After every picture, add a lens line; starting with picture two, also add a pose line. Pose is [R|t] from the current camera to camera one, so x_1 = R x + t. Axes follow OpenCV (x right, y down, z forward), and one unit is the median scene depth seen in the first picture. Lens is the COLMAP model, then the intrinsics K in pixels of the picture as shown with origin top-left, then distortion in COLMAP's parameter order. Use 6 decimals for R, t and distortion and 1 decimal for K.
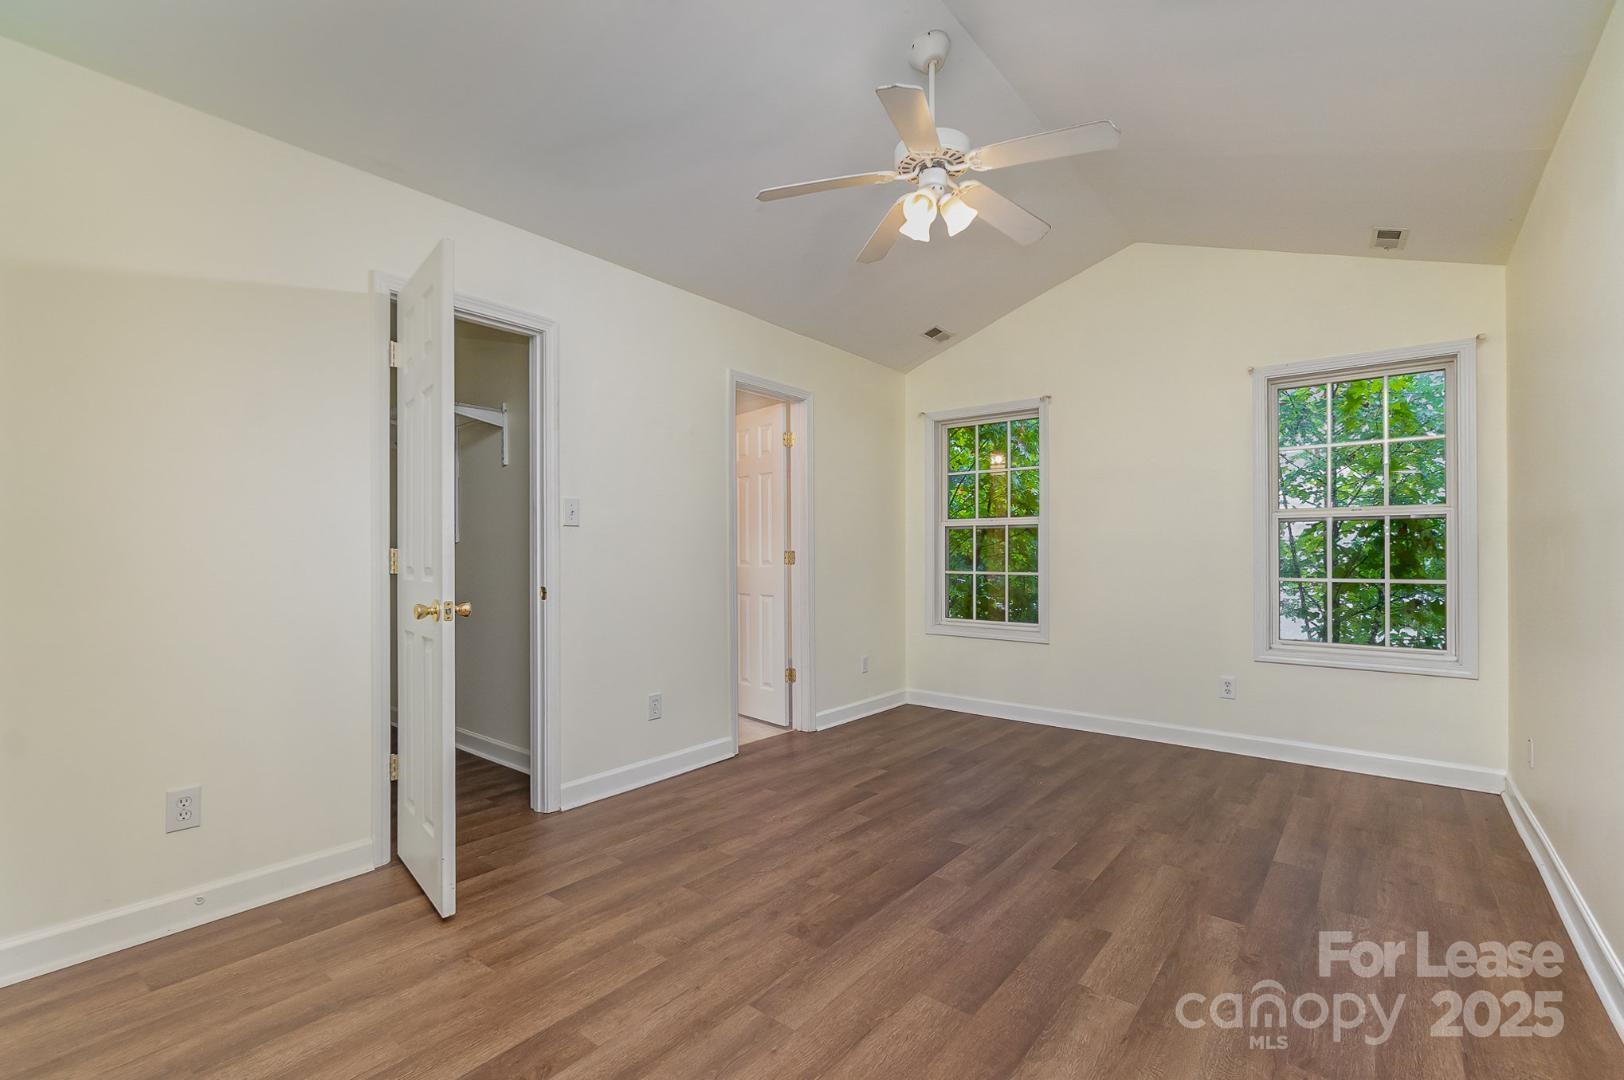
lens RADIAL K [[715.0, 0, 812.6], [0, 715.0, 543.7], [0, 0, 1]] dist [0.001875, 0.000303]
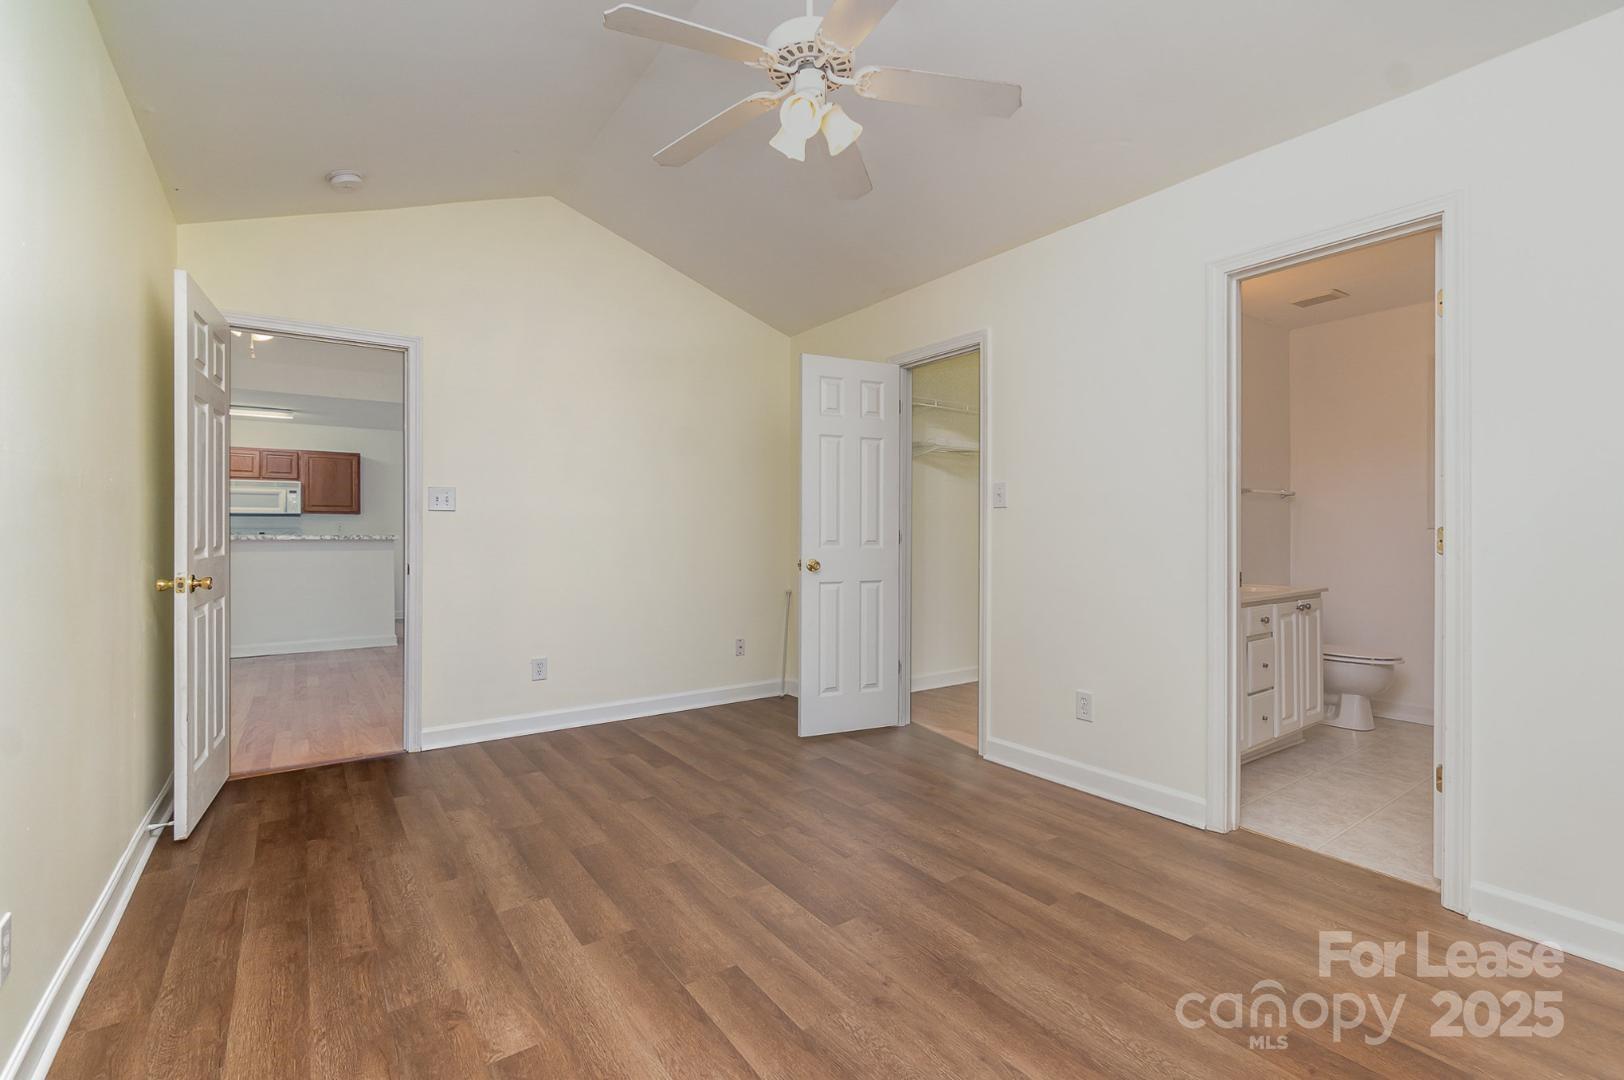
lens RADIAL K [[715.0, 0, 807.4], [0, 715.0, 535.9], [0, 0, 1]] dist [0.001875, 0.000303]
pose [[-0.276912, 0.002079, -0.960893, 0.967190], [0.013431, 0.999908, -0.001707, 0.015418], [0.960801, -0.013378, -0.276915, 1.216599]]
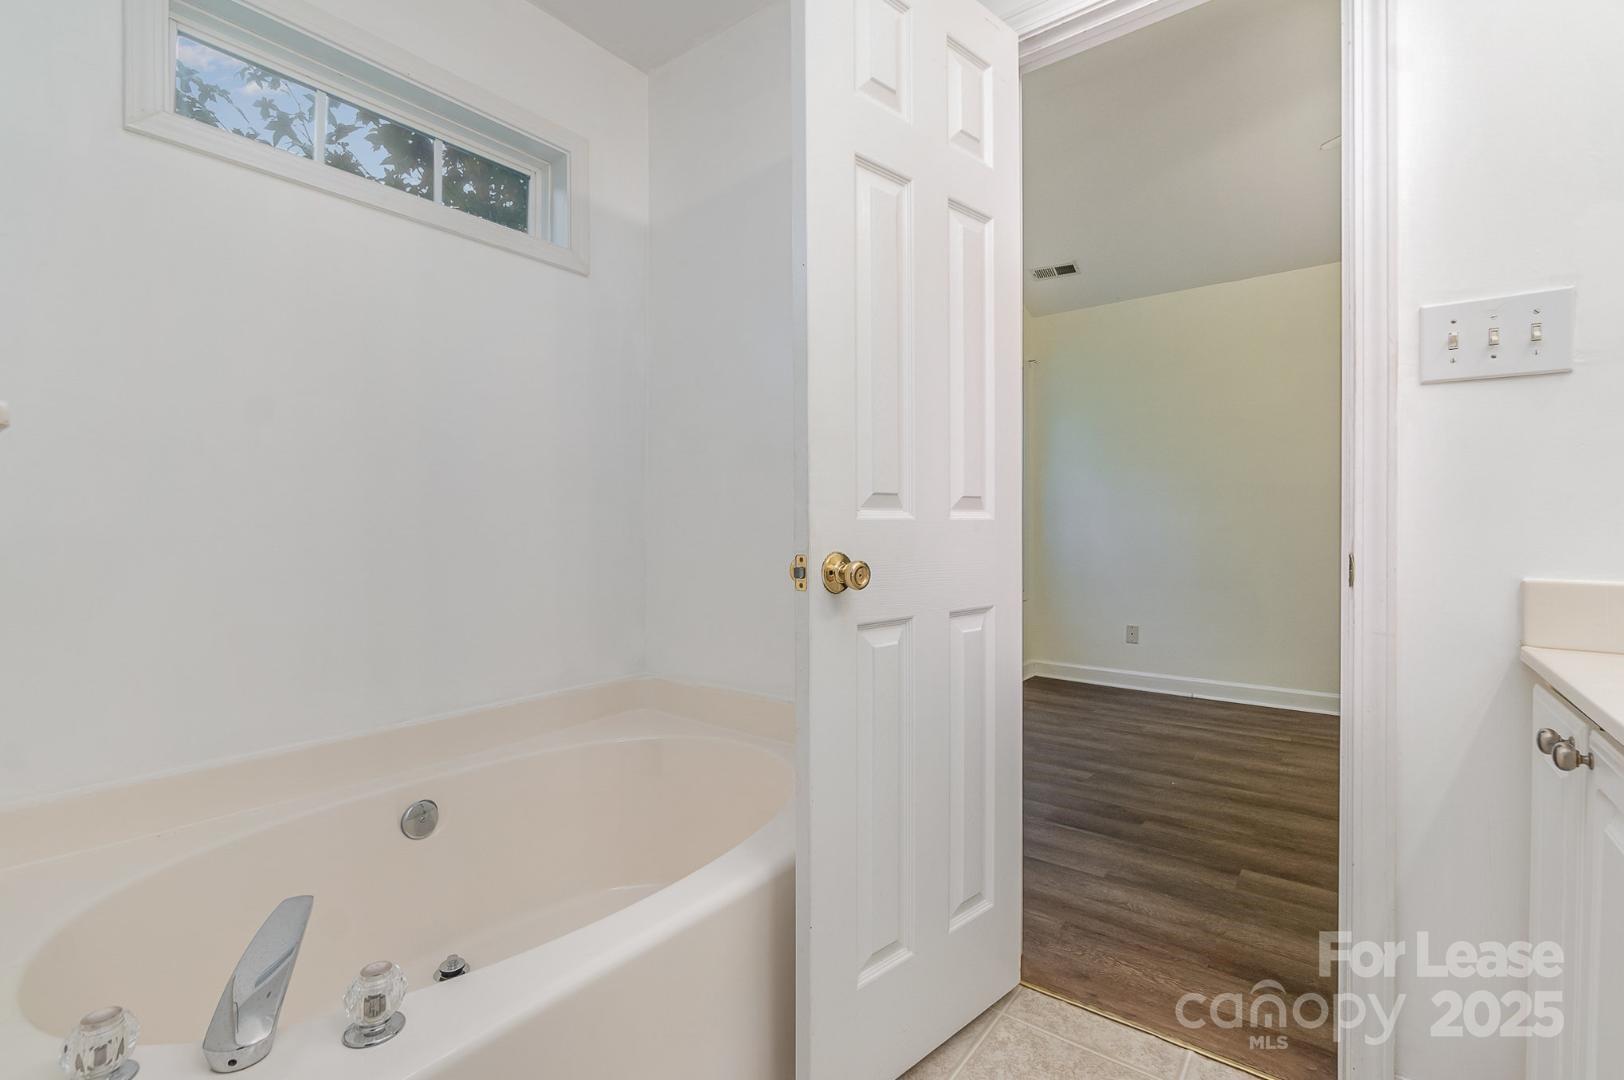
lens RADIAL K [[715.0, 0, 817.1], [0, 715.0, 534.7], [0, 0, 1]] dist [0.001875, 0.000303]
pose [[-0.020142, -0.006722, 0.999775, -0.638583], [-0.011043, 0.999918, 0.006500, 0.066528], [-0.999736, -0.010909, -0.020214, 1.874901]]
